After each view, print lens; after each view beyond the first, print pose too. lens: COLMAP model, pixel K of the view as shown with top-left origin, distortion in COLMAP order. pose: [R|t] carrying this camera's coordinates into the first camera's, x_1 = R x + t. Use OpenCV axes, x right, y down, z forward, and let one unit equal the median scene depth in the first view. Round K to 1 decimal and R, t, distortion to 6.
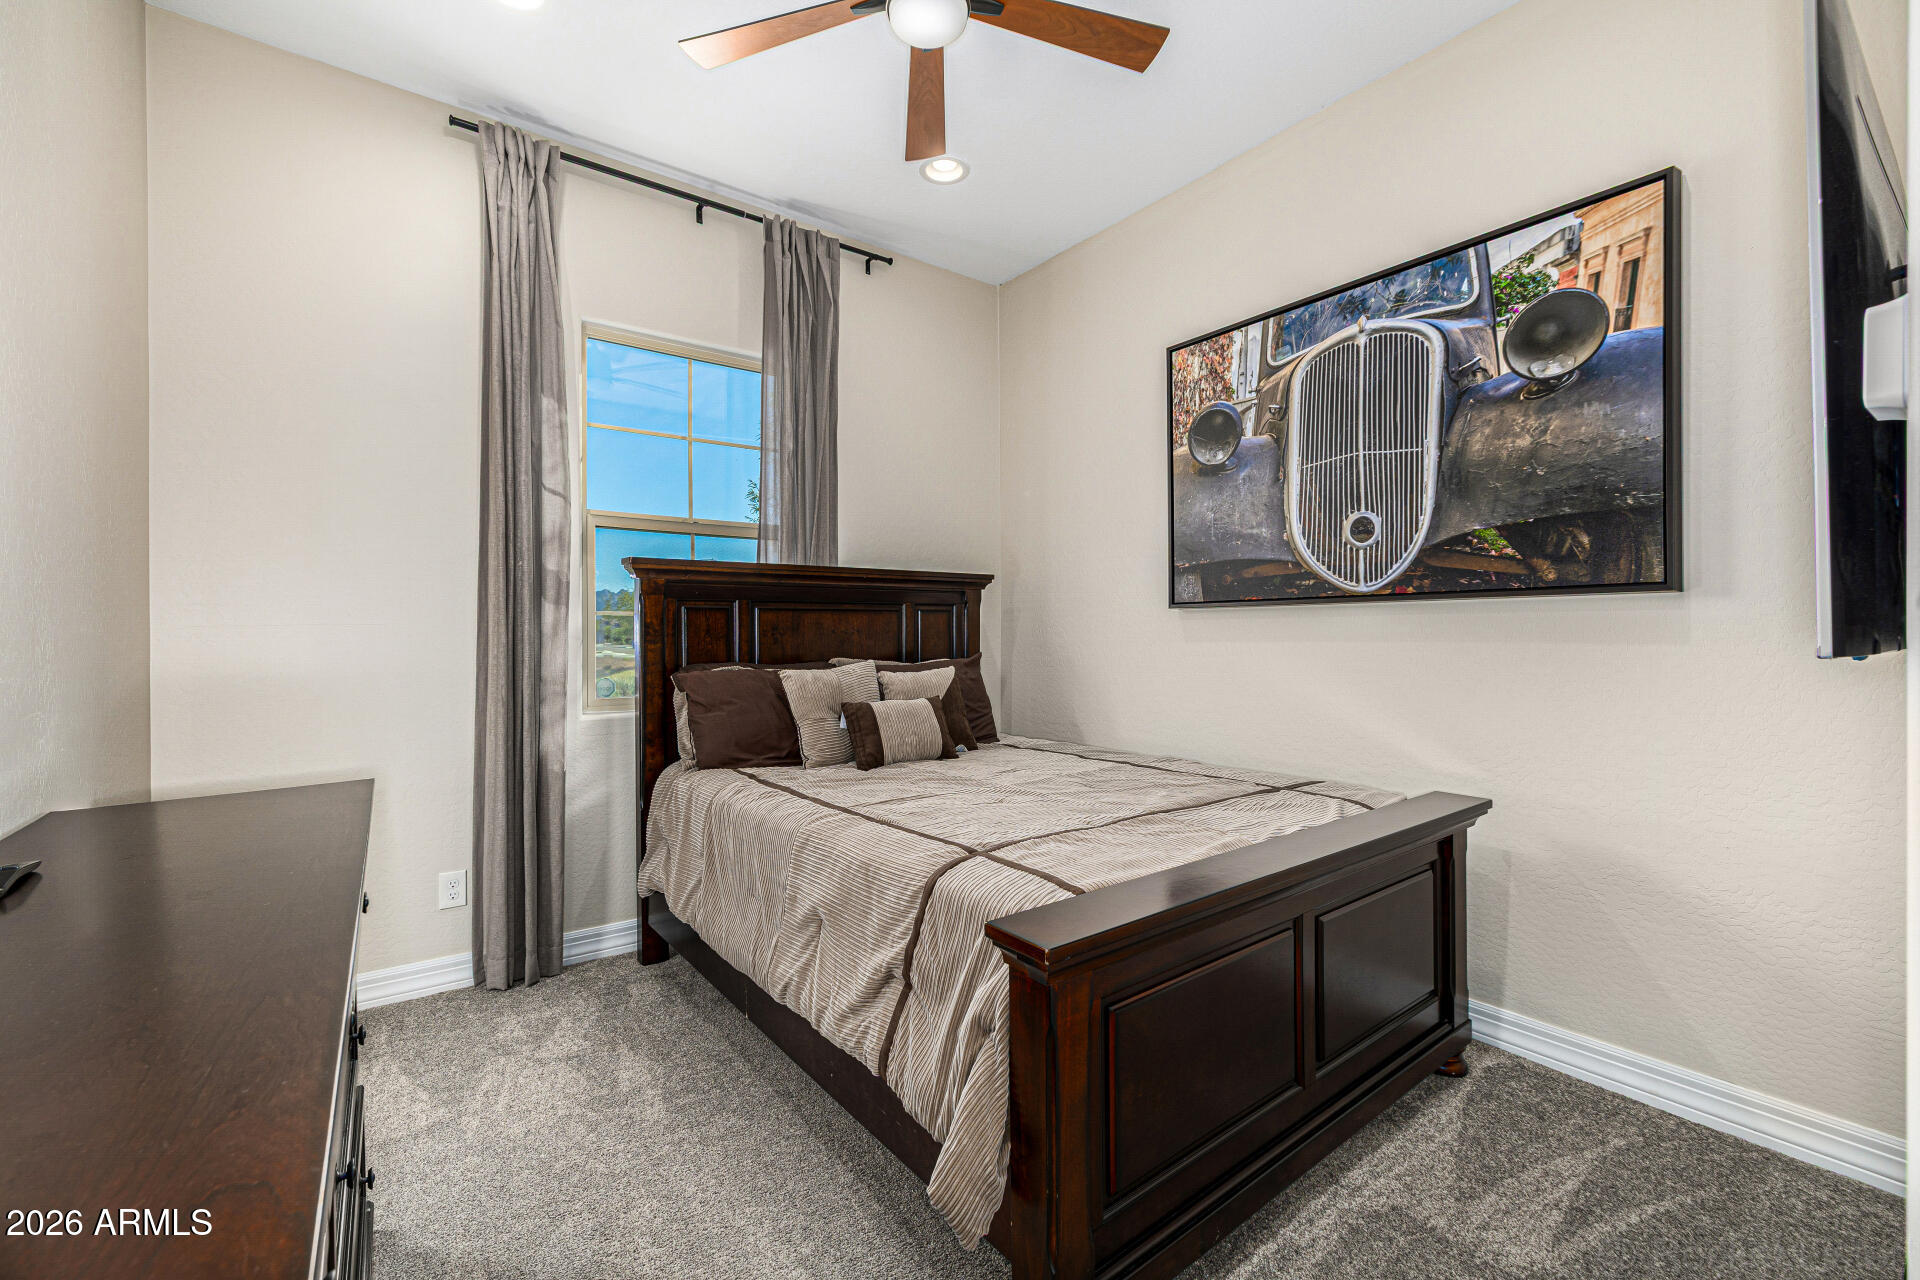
lens RADIAL K [[796.4, 0, 960.0], [0, 796.4, 640.0], [0, 0, 1]] dist [-0.000250, -0.000103]
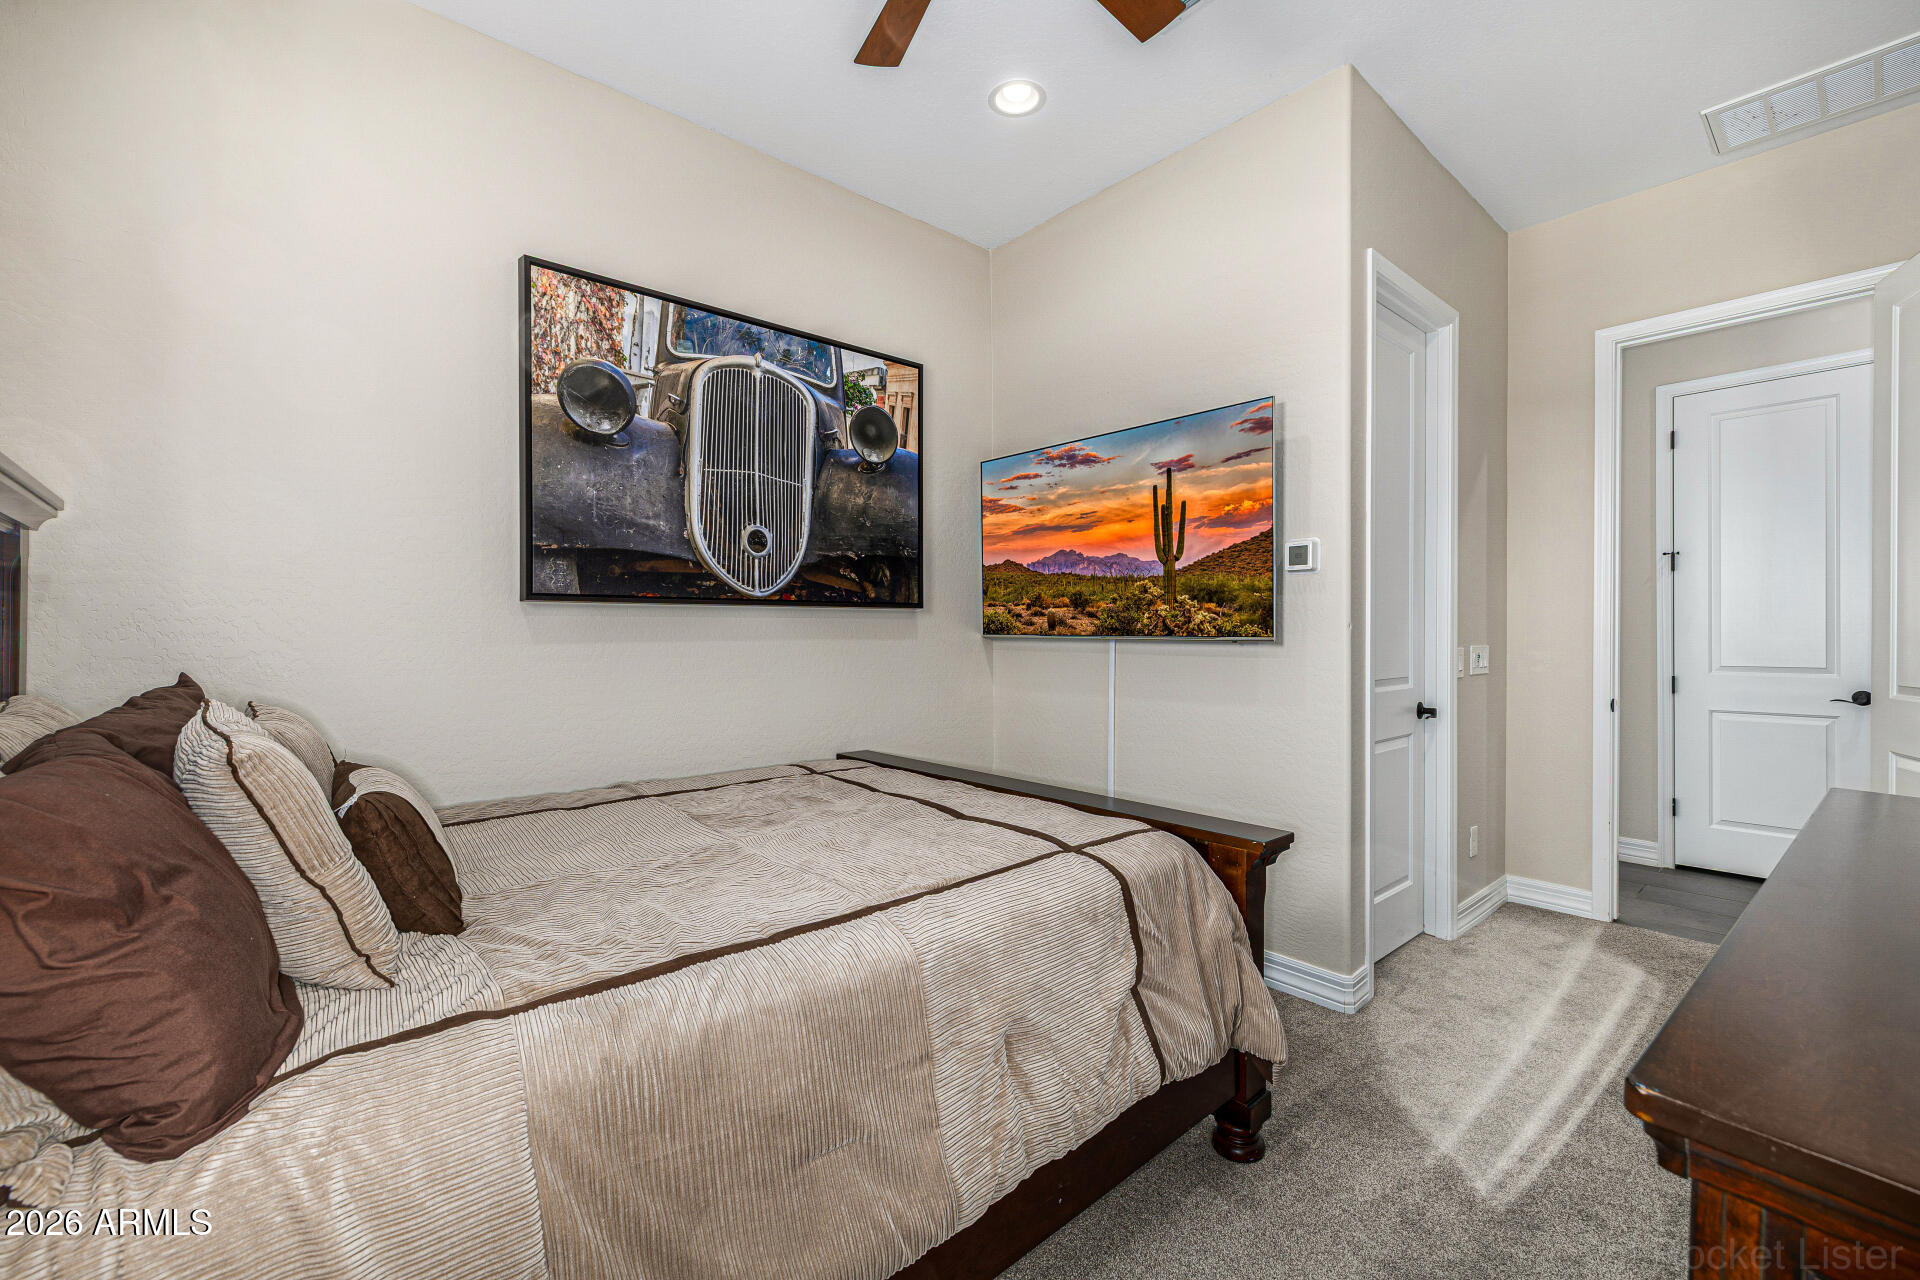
lens RADIAL K [[796.4, 0, 960.0], [0, 796.4, 640.0], [0, 0, 1]] dist [-0.000250, -0.000103]
pose [[-0.065862, -0.003500, 0.997823, -0.634305], [0.010740, 0.999933, 0.004217, -0.000230], [-0.997771, 0.010995, -0.065820, 0.779821]]
